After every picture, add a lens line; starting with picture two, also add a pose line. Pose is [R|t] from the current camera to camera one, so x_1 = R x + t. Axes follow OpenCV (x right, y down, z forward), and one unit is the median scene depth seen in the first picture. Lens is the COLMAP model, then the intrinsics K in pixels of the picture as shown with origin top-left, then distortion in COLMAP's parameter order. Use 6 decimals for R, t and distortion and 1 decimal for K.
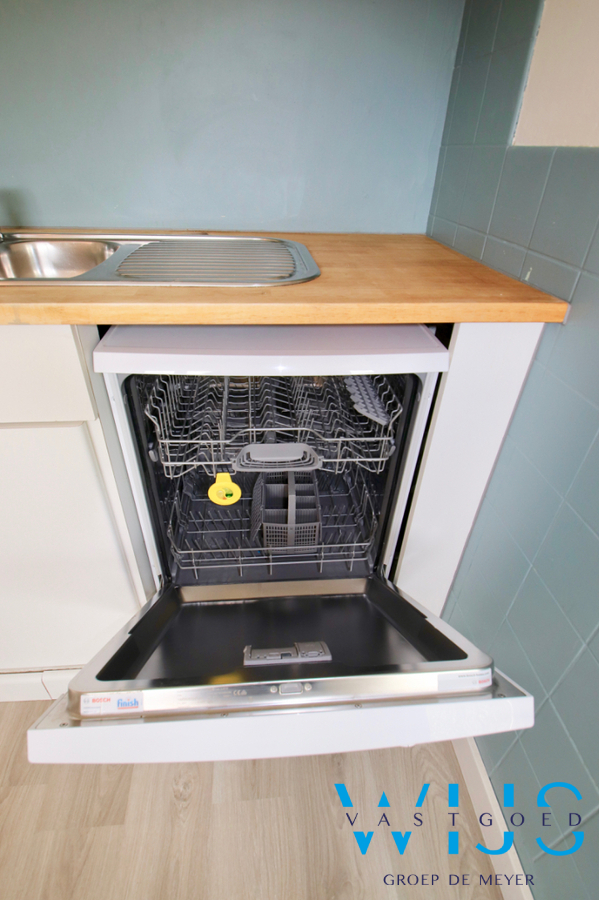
lens RADIAL K [[424.2, 0, 302.1], [0, 424.2, 447.0], [0, 0, 1]] dist [0.028765, -0.033081]
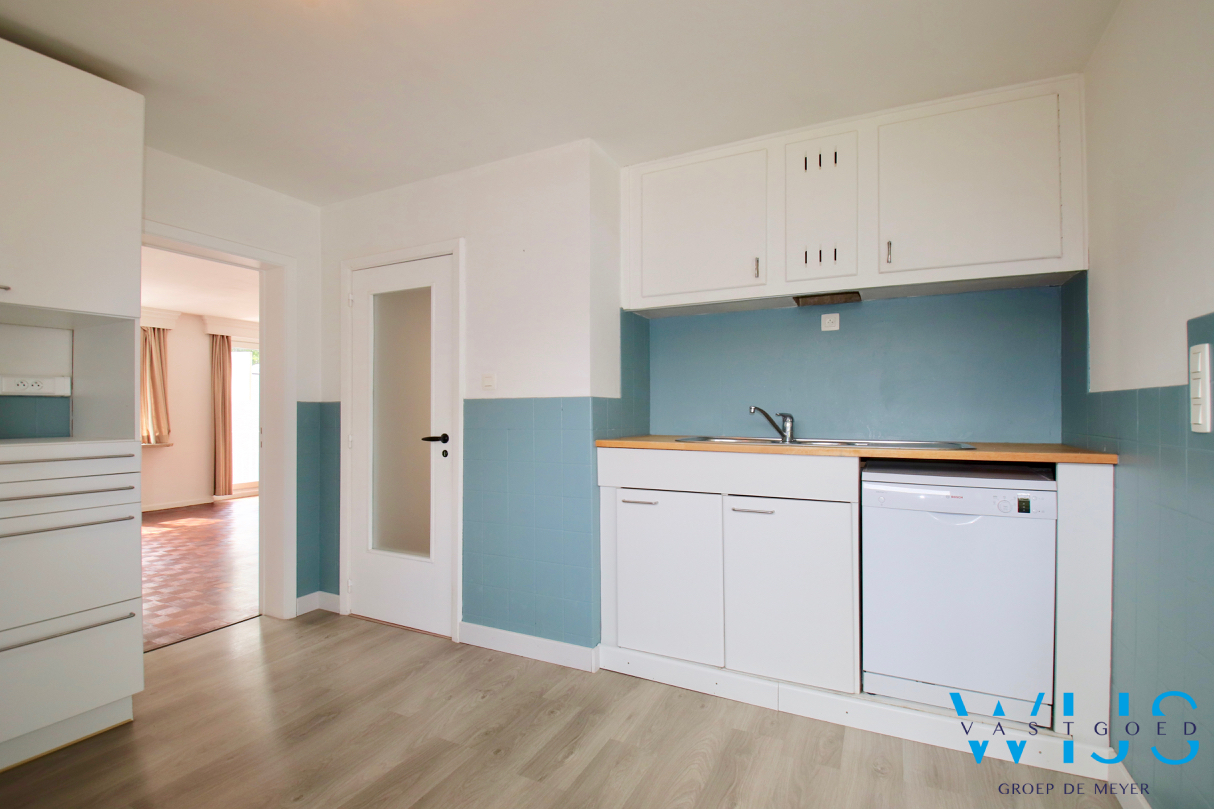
lens RADIAL K [[572.3, 0, 610.8], [0, 572.3, 403.9], [0, 0, 1]] dist [0.028765, -0.033081]
pose [[0.853617, -0.036415, -0.519627, -0.008186], [-0.275316, 0.815294, -0.509409, 1.120521], [0.442199, 0.577902, 0.685923, -1.533596]]
